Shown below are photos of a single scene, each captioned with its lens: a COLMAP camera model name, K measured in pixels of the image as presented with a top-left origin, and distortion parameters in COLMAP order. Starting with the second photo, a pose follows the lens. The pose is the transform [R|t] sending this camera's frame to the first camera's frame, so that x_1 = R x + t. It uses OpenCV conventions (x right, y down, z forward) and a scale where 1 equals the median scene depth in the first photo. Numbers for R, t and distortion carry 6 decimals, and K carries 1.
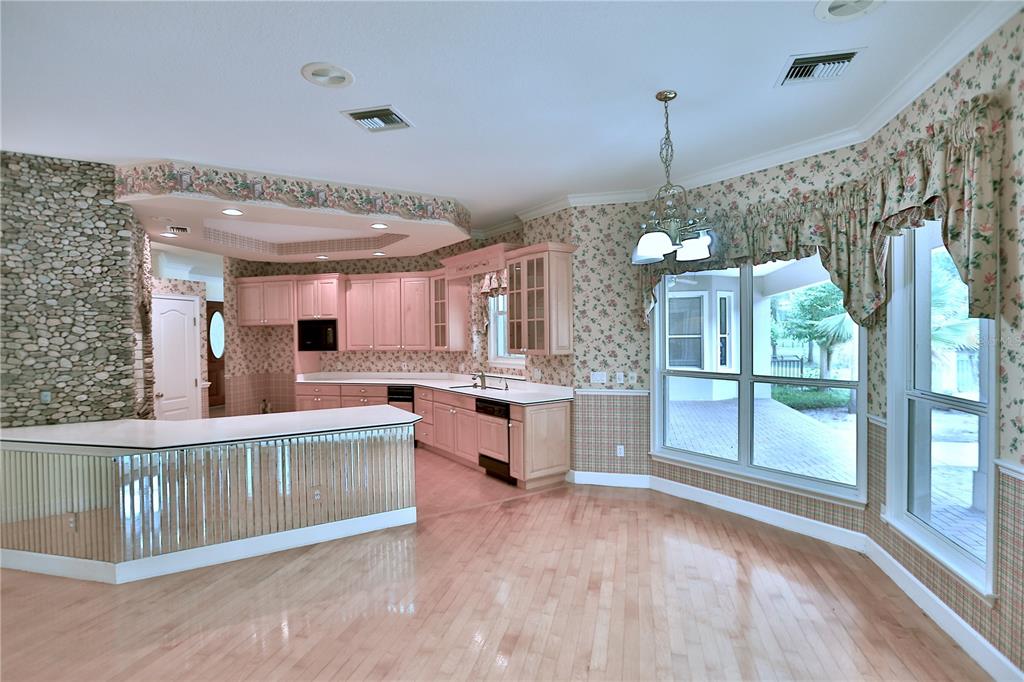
lens RADIAL K [[493.4, 0, 512.5], [0, 493.4, 343.3], [0, 0, 1]] dist [-0.031333, 0.004759]
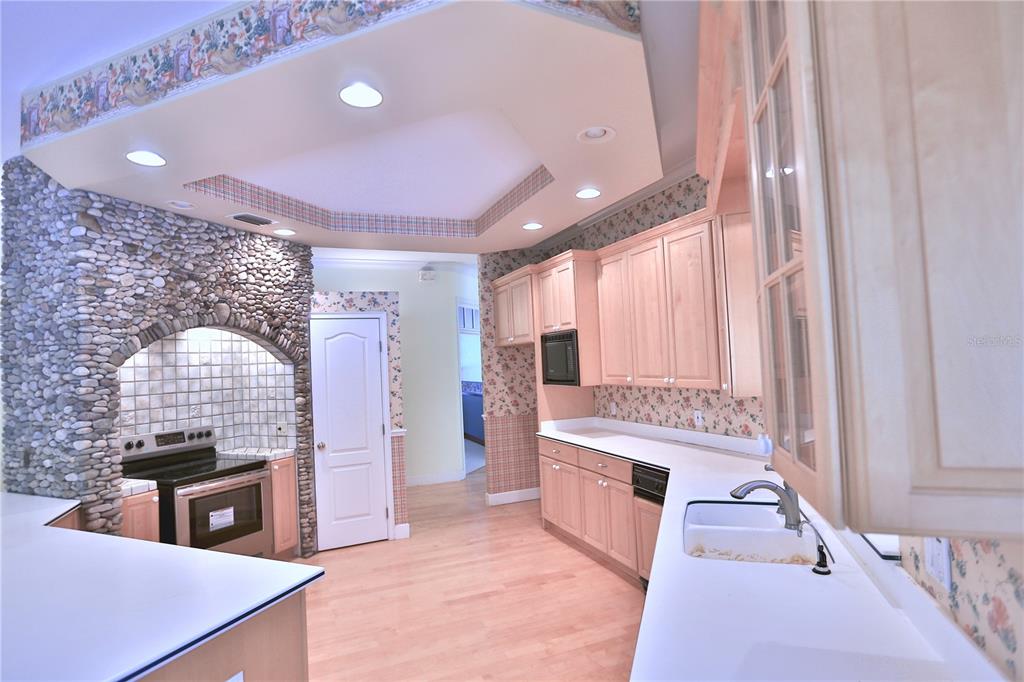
lens RADIAL K [[532.6, 0, 513.1], [0, 532.6, 340.7], [0, 0, 1]] dist [-0.002223, -0.000025]
pose [[0.595222, -0.044820, -0.802310, 0.104561], [0.021438, 0.998974, -0.039902, -0.014622], [0.803275, 0.006550, 0.595572, 0.607033]]
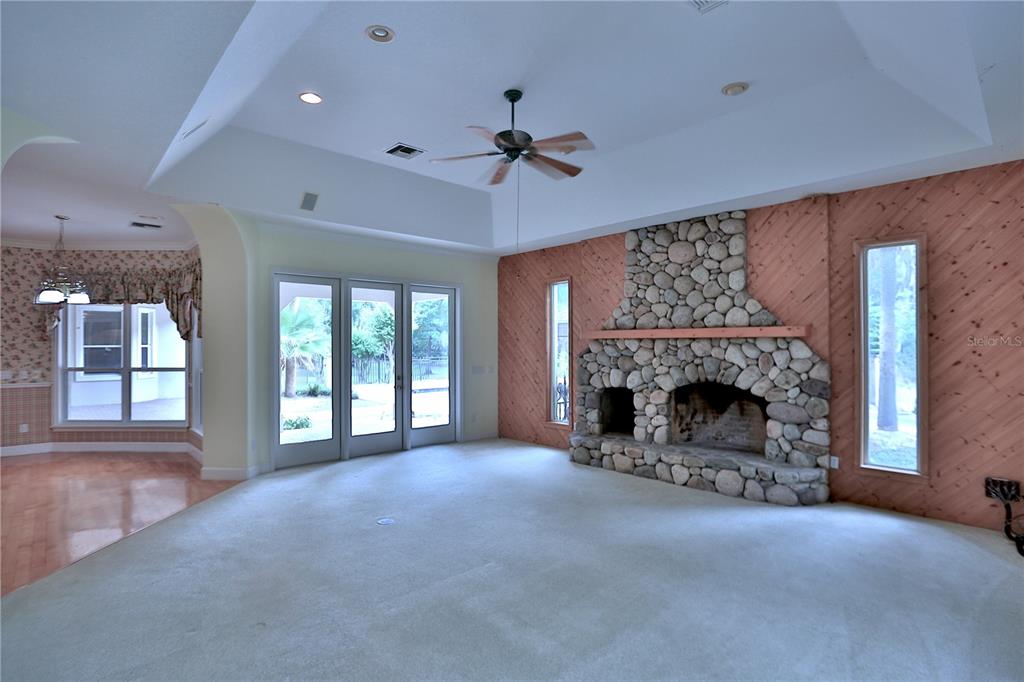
lens RADIAL K [[493.4, 0, 531.9], [0, 493.4, 341.9], [0, 0, 1]] dist [-0.031333, 0.004759]
pose [[0.516401, 0.012586, 0.856254, -0.196638], [0.011331, 0.999704, -0.021528, 0.023185], [-0.856272, 0.020819, 0.516106, -0.916864]]
